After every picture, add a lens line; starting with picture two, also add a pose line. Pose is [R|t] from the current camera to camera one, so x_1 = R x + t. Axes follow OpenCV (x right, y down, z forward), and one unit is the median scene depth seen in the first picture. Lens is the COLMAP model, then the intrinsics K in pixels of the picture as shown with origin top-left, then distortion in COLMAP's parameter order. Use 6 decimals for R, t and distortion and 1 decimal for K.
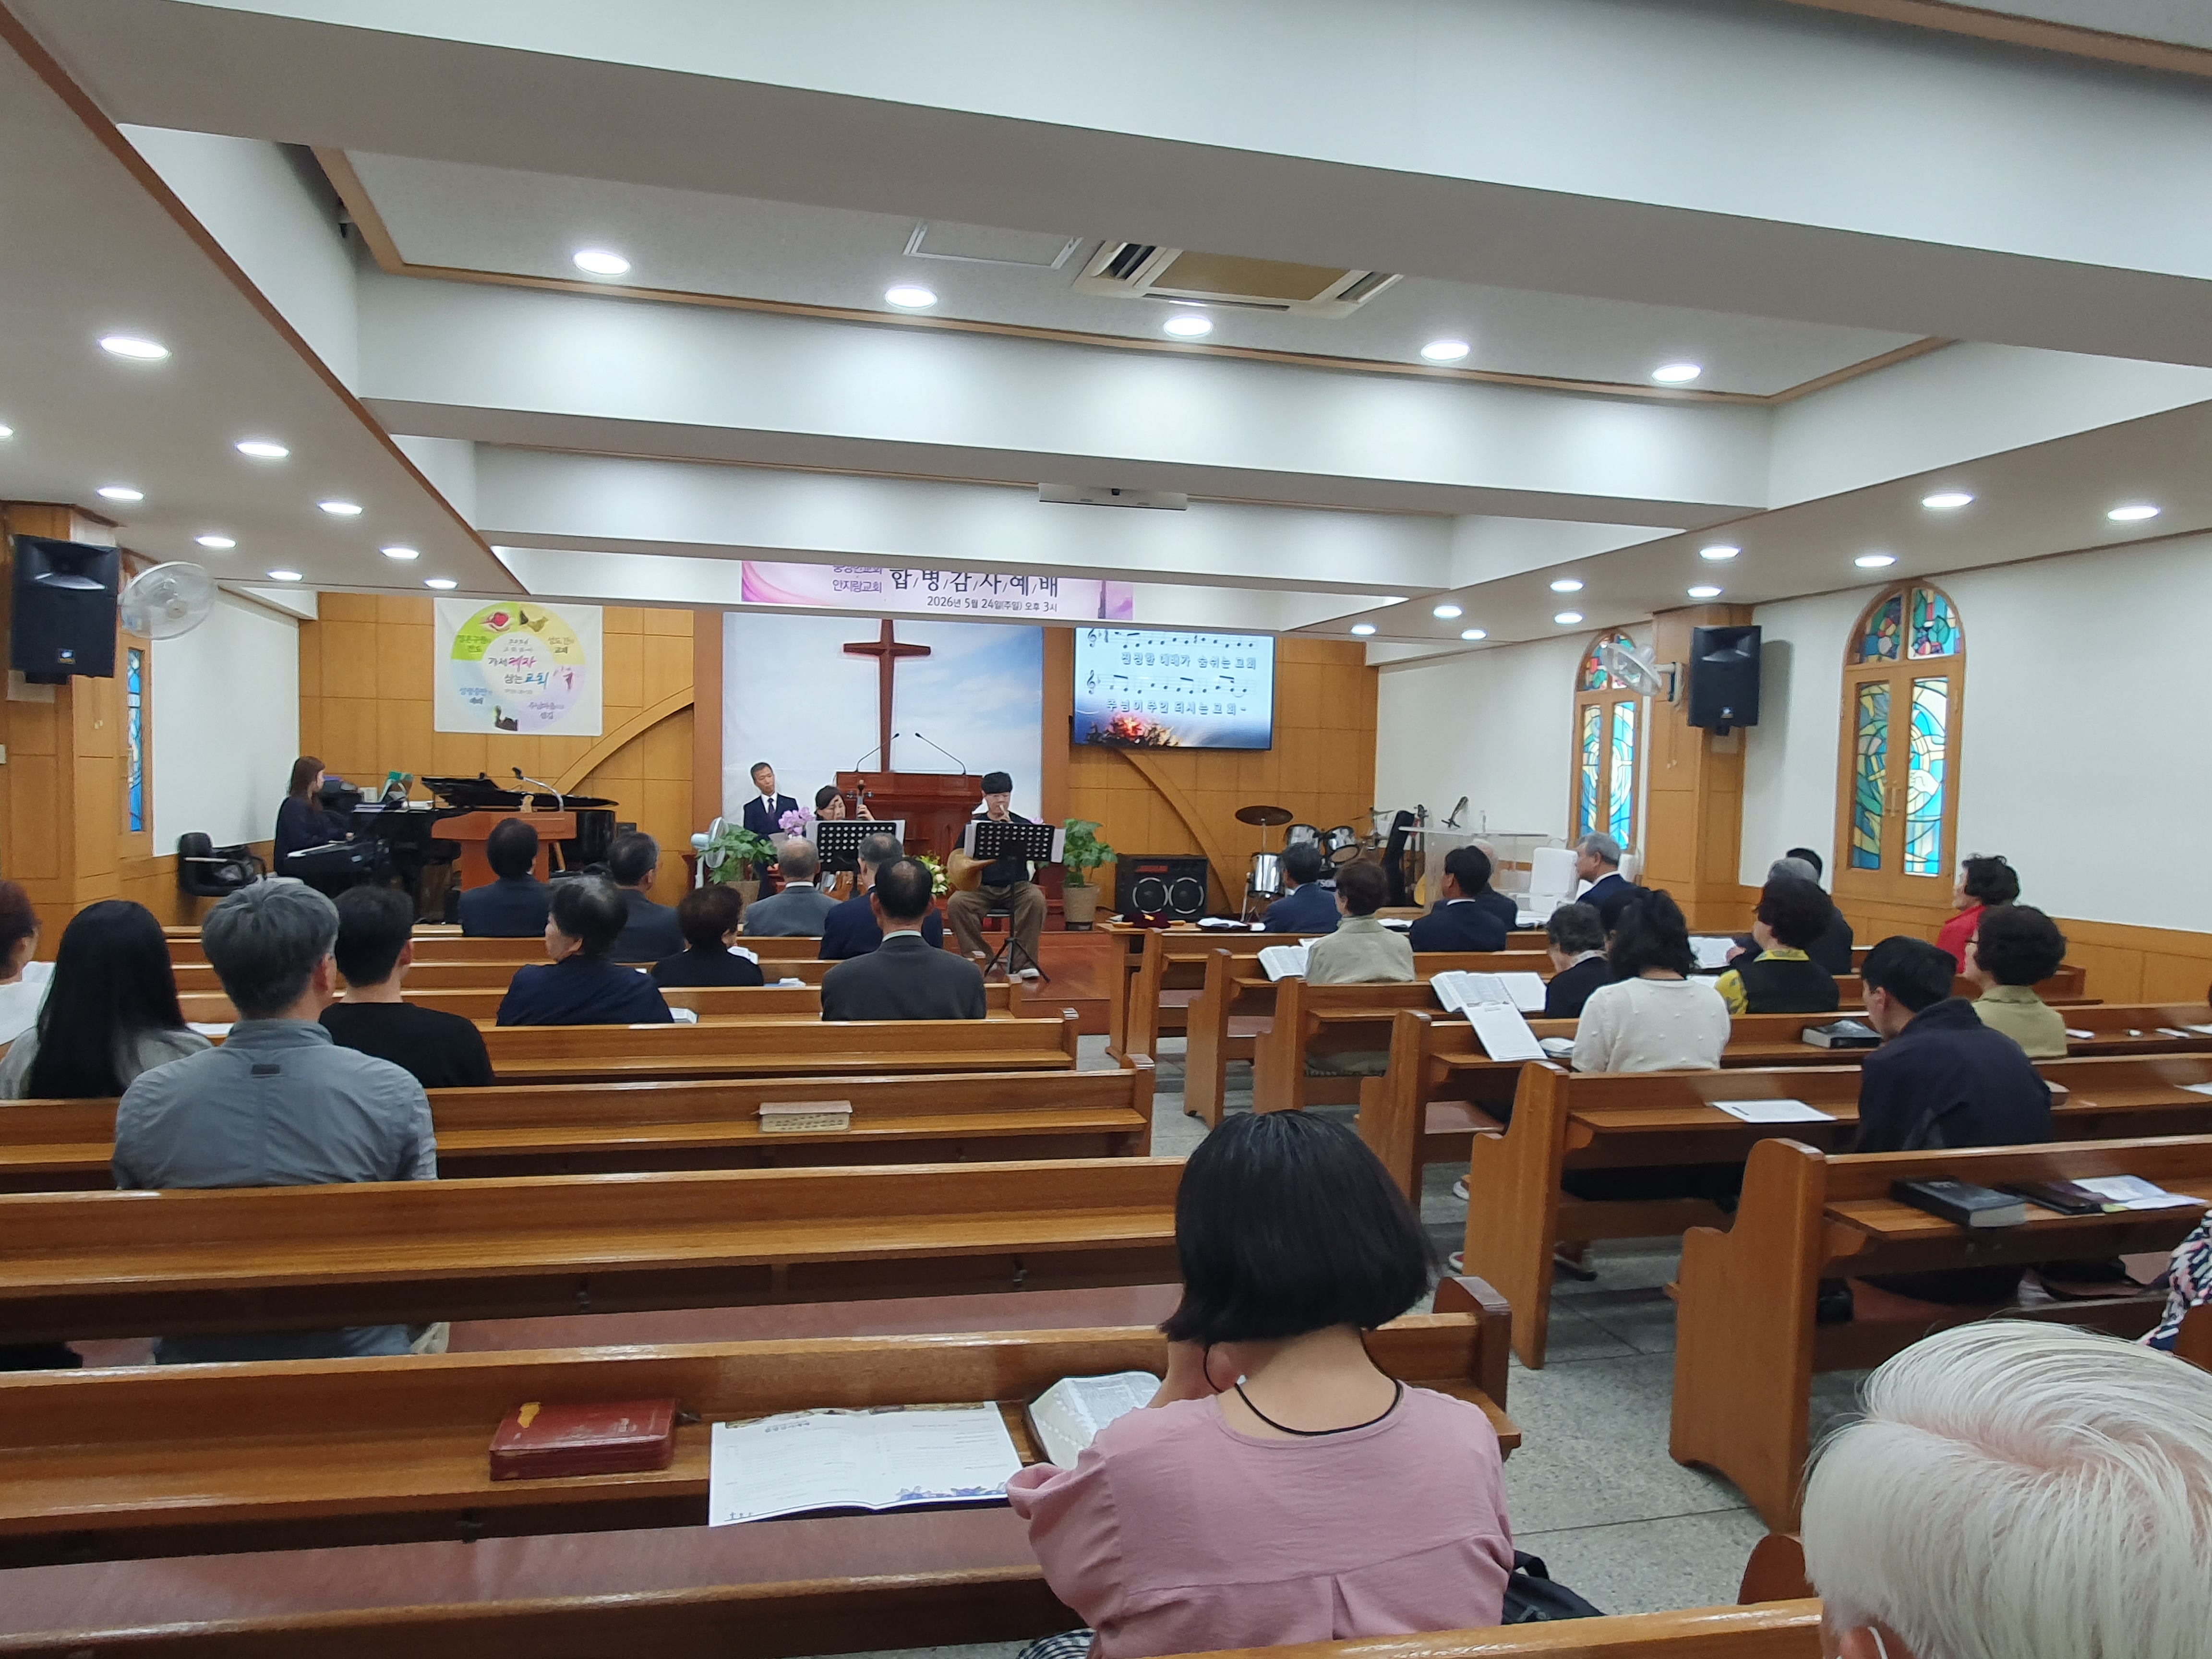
lens RADIAL K [[1544.2, 0, 1078.5], [0, 1544.2, 841.0], [0, 0, 1]] dist [0.075720, 0.023177]
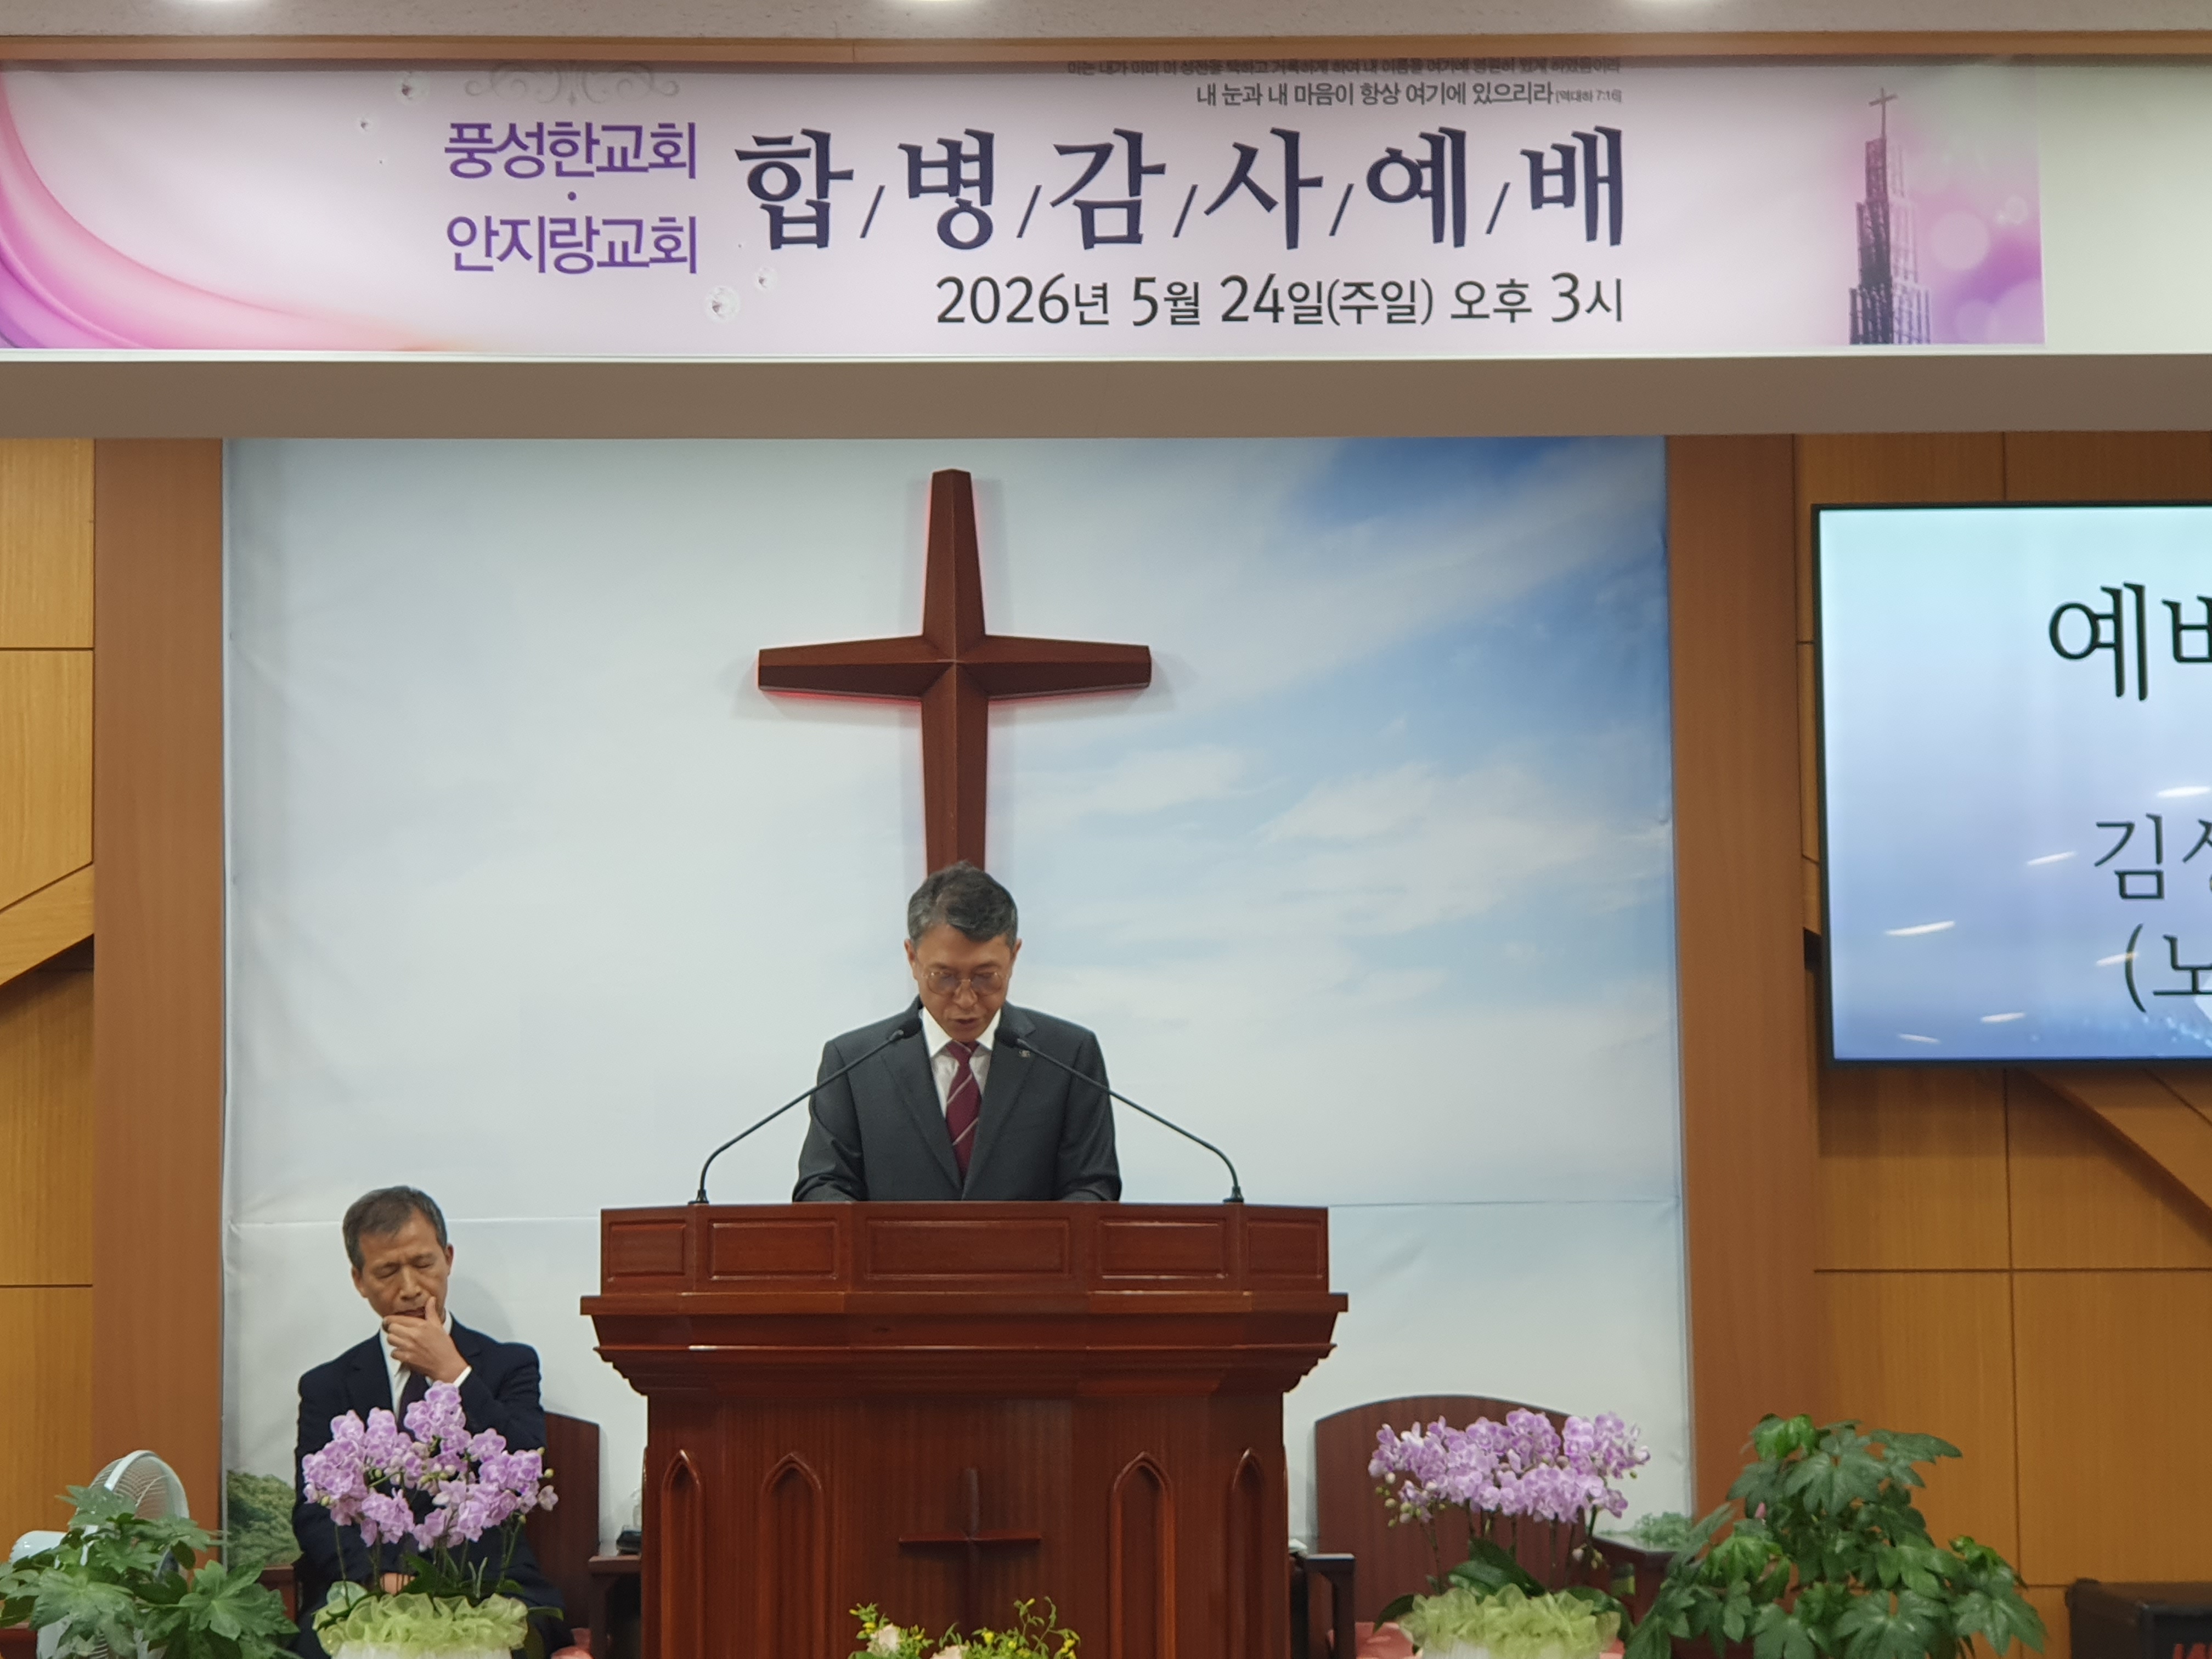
lens RADIAL K [[4591.6, 0, 1041.1], [0, 4591.6, 879.4], [0, 0, 1]] dist [0.208666, 0.000000]
pose [[0.976622, -0.048773, -0.209360, 0.027470], [0.021287, 0.991076, -0.131585, -0.006666], [0.213909, 0.124052, 0.968945, 0.392491]]
